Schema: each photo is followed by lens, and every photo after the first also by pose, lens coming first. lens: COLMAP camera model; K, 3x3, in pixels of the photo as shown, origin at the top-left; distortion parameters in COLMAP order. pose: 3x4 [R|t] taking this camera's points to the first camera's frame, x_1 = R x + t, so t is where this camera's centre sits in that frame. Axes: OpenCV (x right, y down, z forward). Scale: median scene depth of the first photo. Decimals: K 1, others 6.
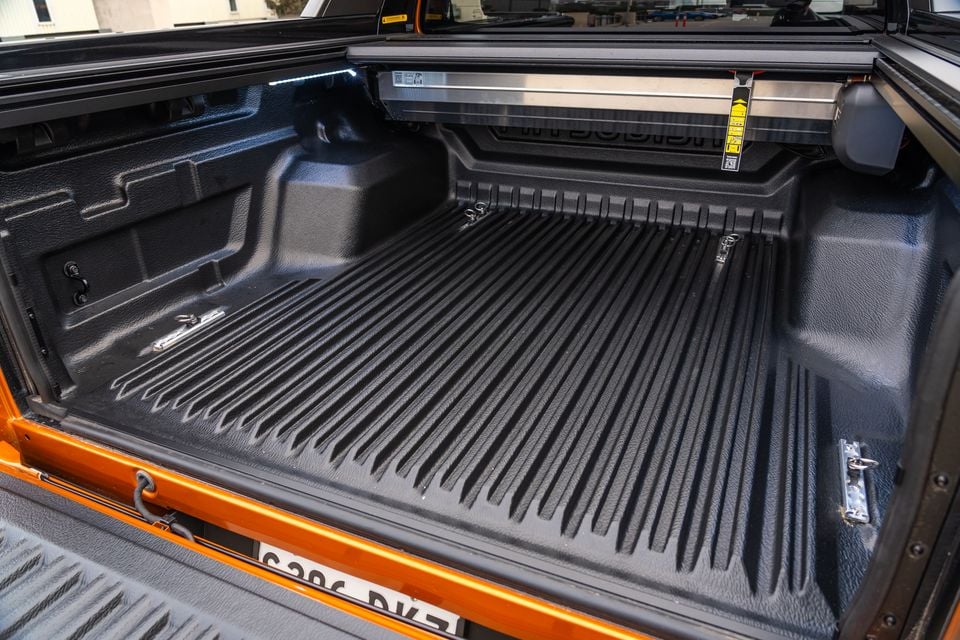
lens RADIAL K [[671.7, 0, 482.1], [0, 671.7, 320.1], [0, 0, 1]] dist [-0.019747, 0.013519]
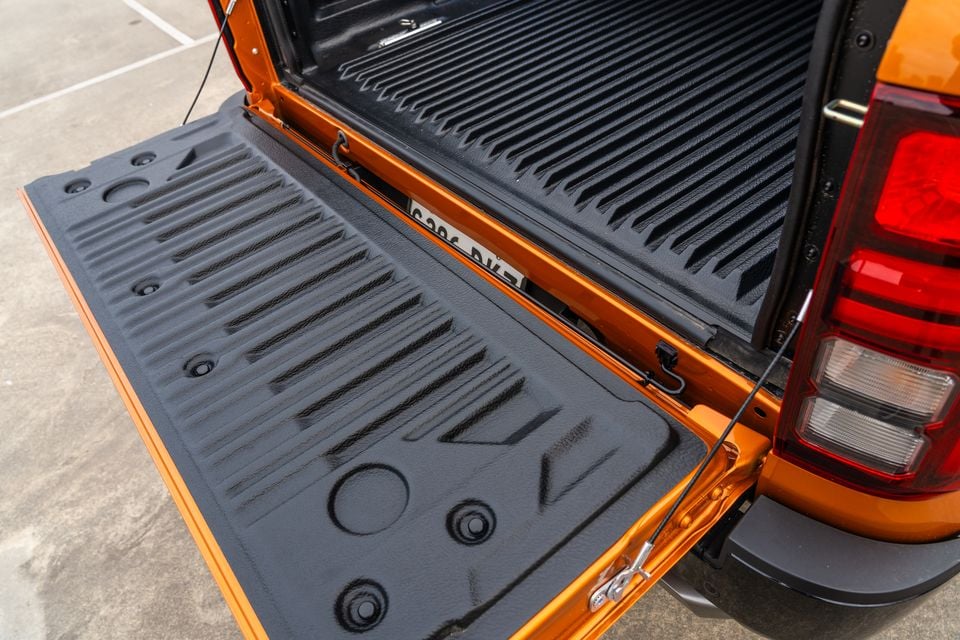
lens RADIAL K [[671.7, 0, 476.2], [0, 671.7, 325.0], [0, 0, 1]] dist [-0.019747, 0.013519]
pose [[0.890890, 0.258456, -0.373517, 0.308251], [-0.114568, 0.923603, 0.365830, 0.055184], [0.439533, -0.283122, 0.852439, -0.130981]]
